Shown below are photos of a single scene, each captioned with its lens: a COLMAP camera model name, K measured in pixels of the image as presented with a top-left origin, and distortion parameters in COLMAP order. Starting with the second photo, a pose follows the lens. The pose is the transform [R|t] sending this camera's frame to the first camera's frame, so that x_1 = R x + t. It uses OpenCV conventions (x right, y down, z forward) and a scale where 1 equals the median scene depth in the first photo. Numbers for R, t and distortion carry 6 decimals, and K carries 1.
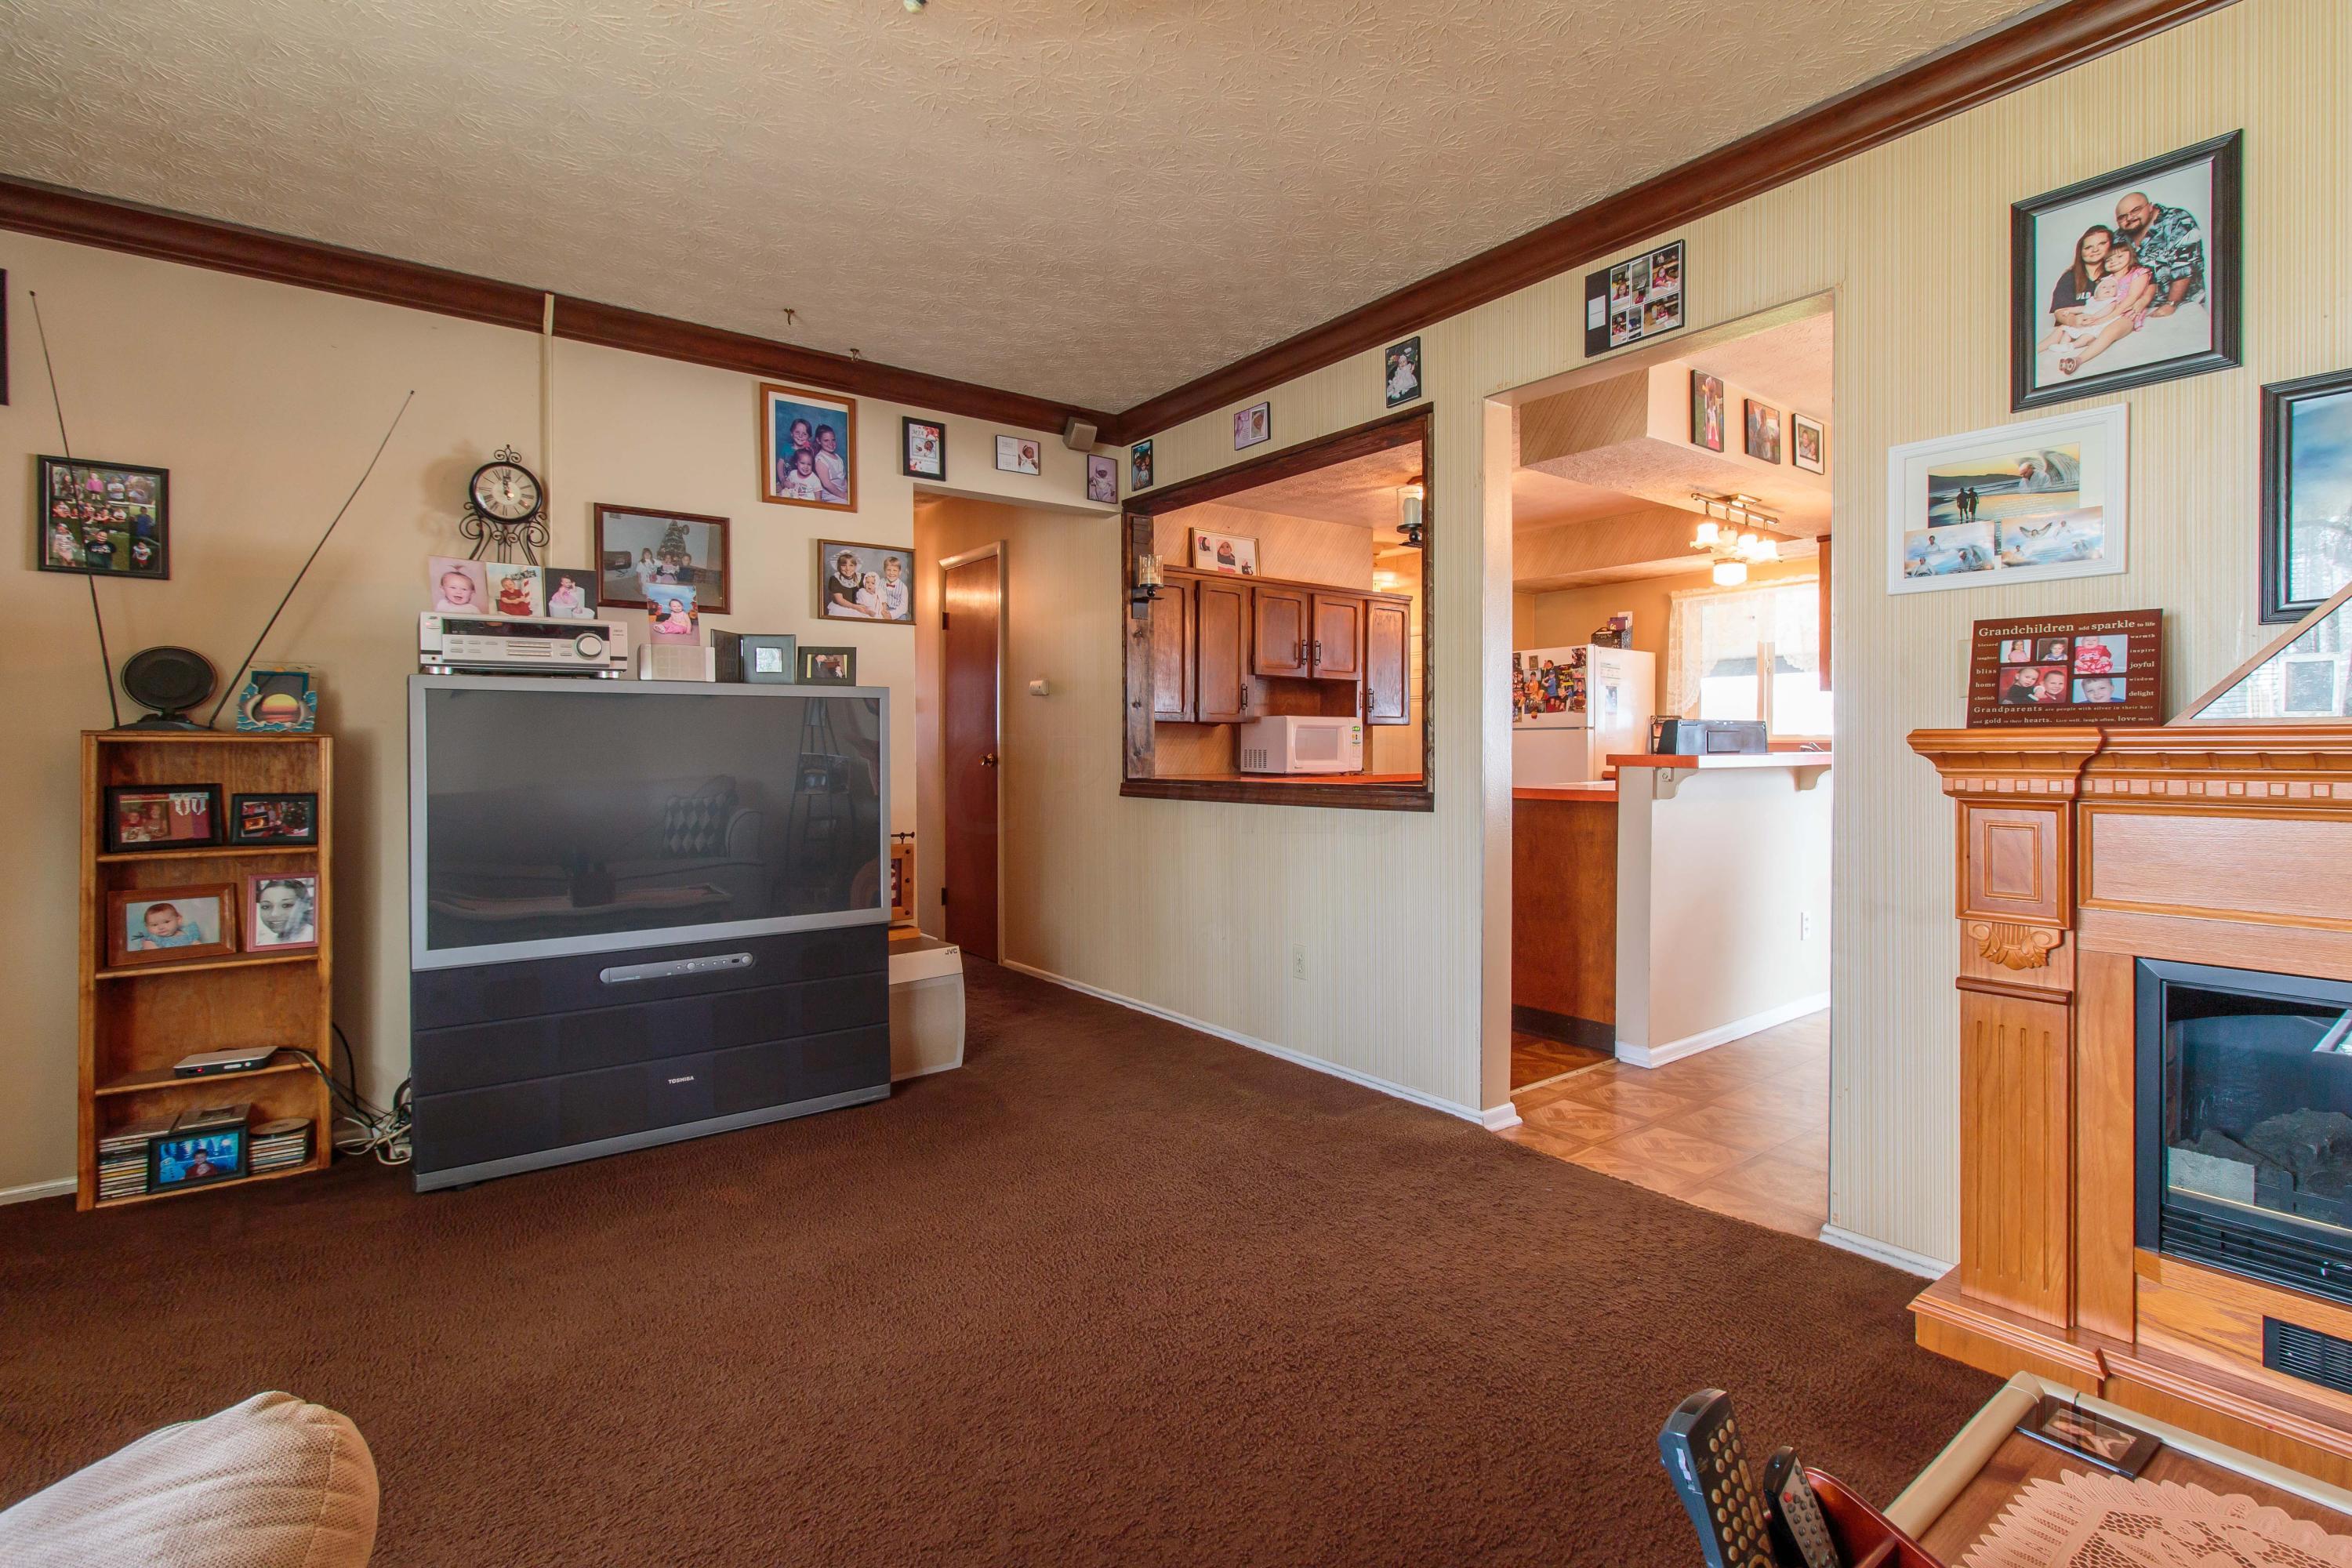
lens RADIAL K [[1097.0, 0, 1189.1], [0, 1097.0, 766.2], [0, 0, 1]] dist [0.000159, -0.000173]
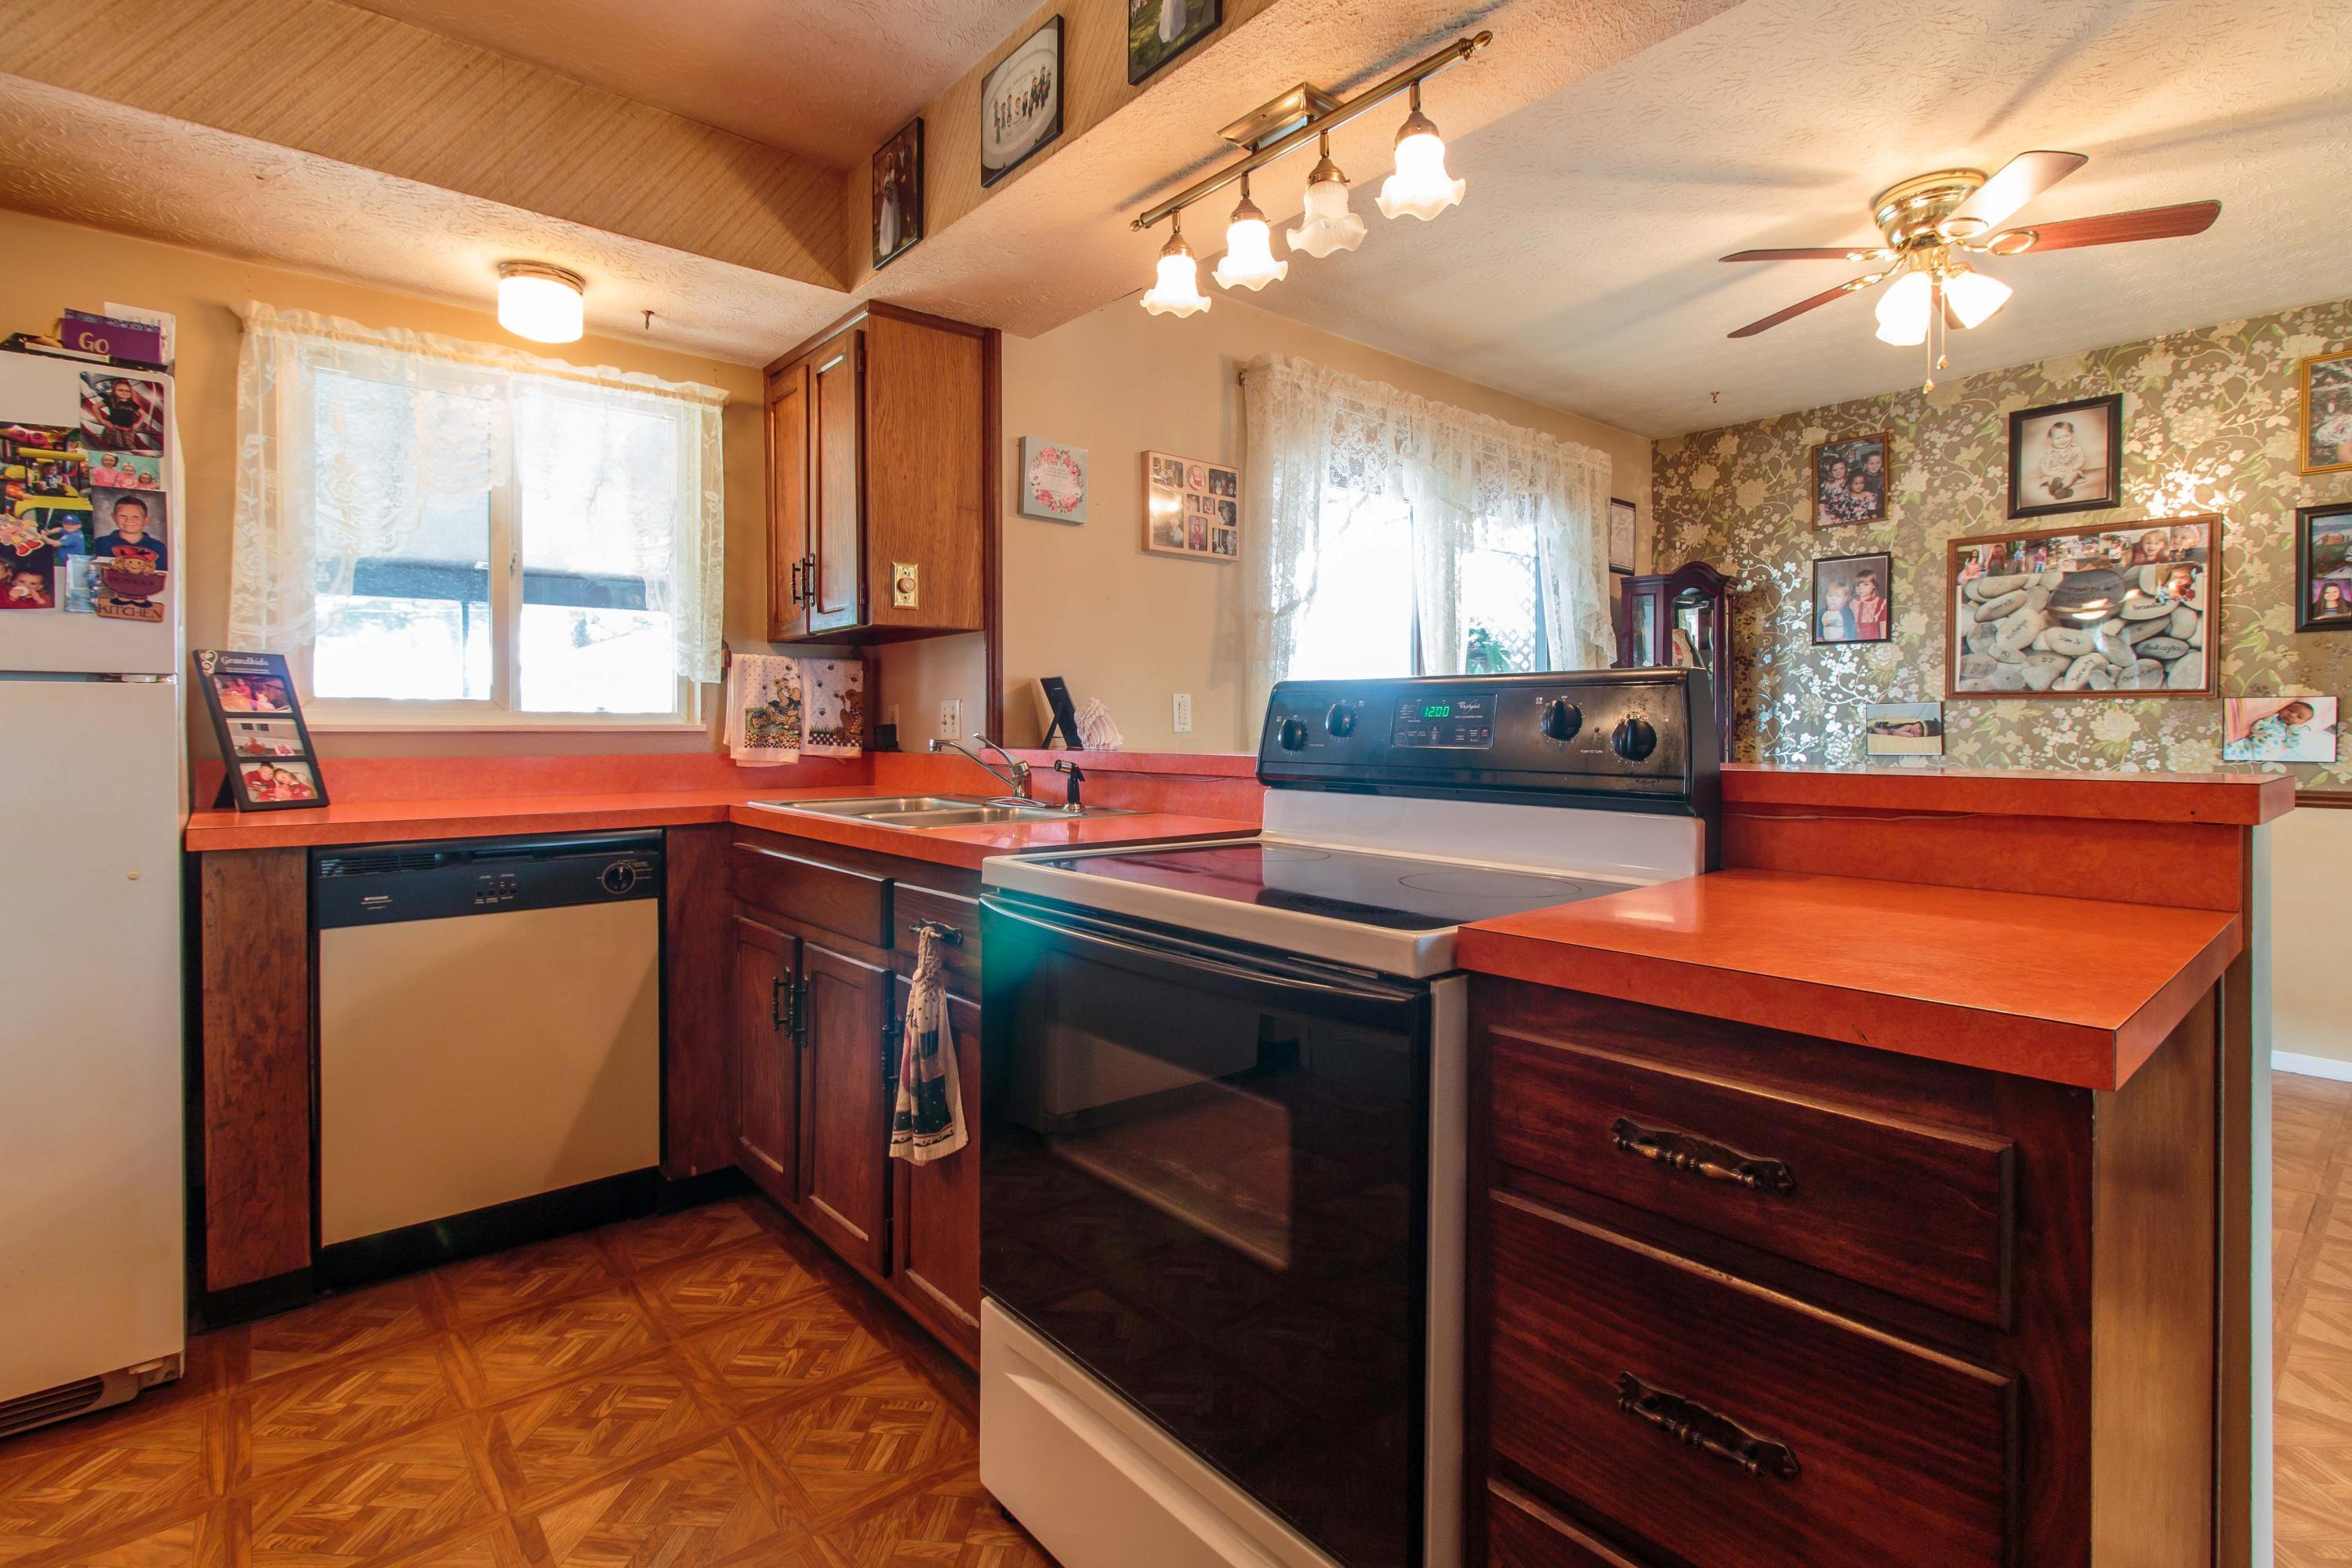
lens RADIAL K [[1102.0, 0, 1142.7], [0, 1102.0, 745.2], [0, 0, 1]] dist [-0.000167, -0.000094]
pose [[-0.042222, -0.013157, 0.999022, 0.075420], [0.020376, 0.999694, 0.014027, -0.016723], [-0.998900, 0.020948, -0.041941, 0.759239]]
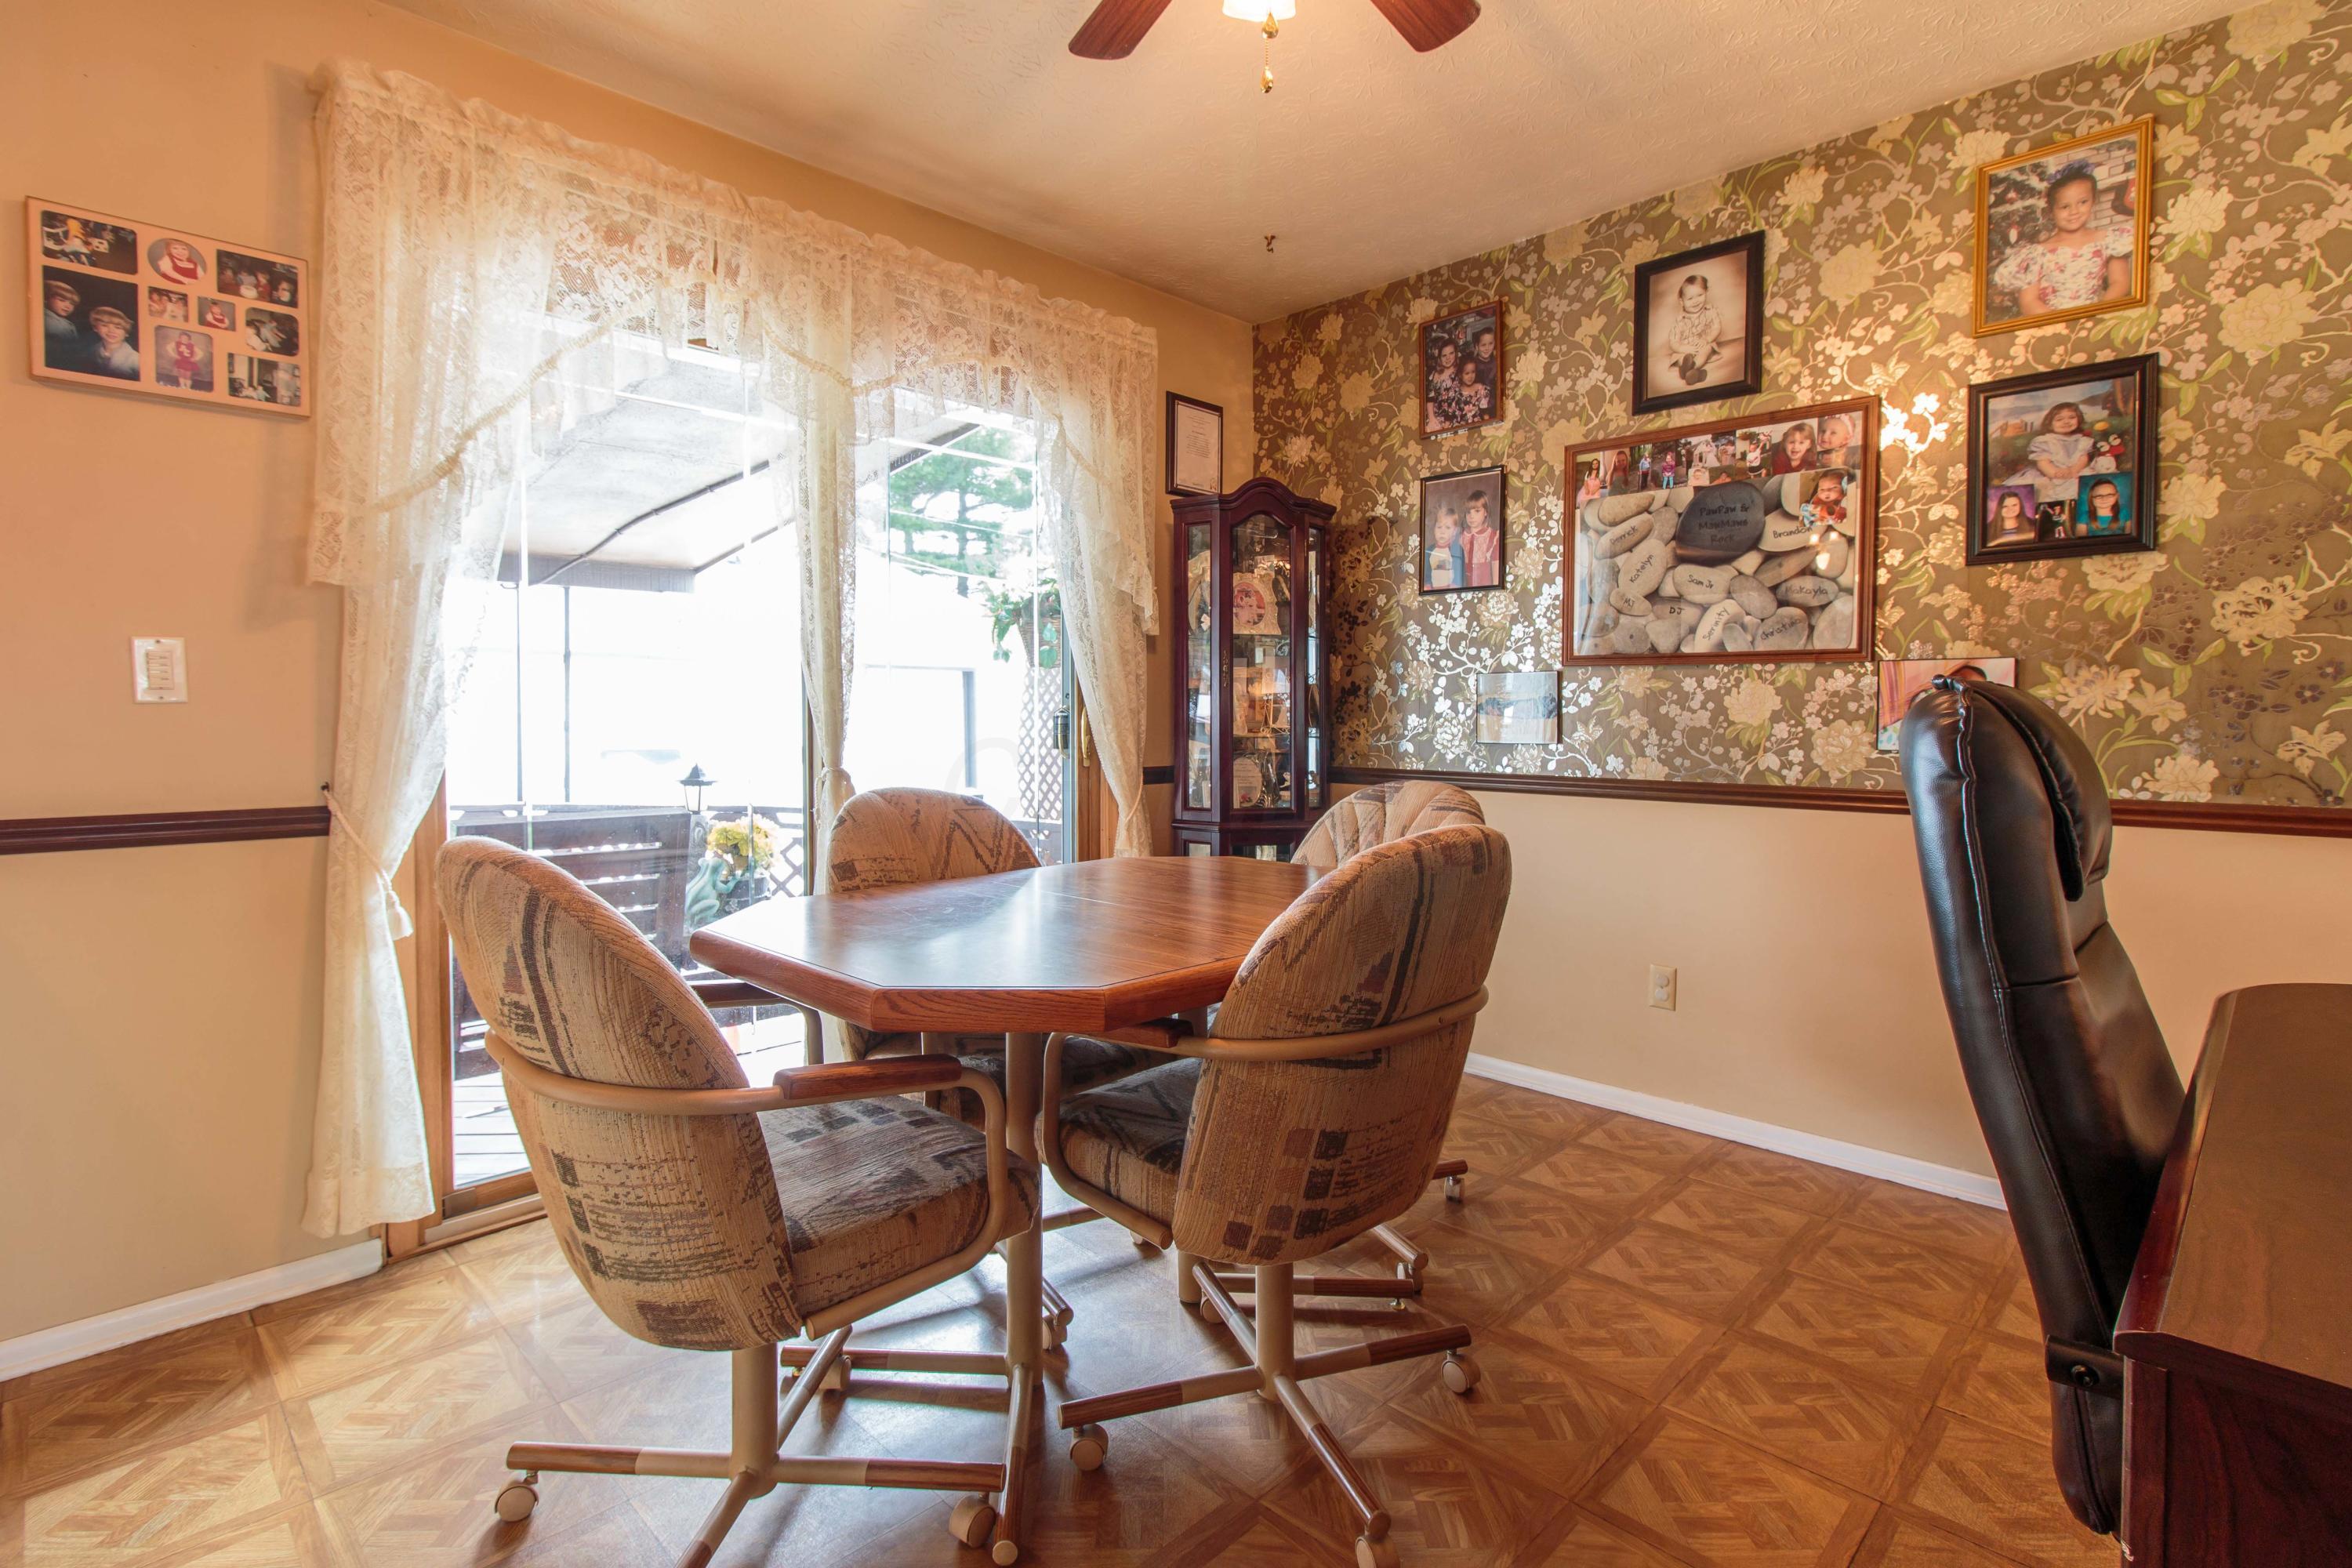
lens RADIAL K [[1130.5, 0, 1166.6], [0, 1130.5, 749.9], [0, 0, 1]] dist [0.001391, 0.000218]
pose [[-0.136622, -0.026368, 0.990272, 0.243943], [0.018539, 0.999403, 0.029169, -0.006867], [-0.990450, 0.022344, -0.136051, 0.498307]]
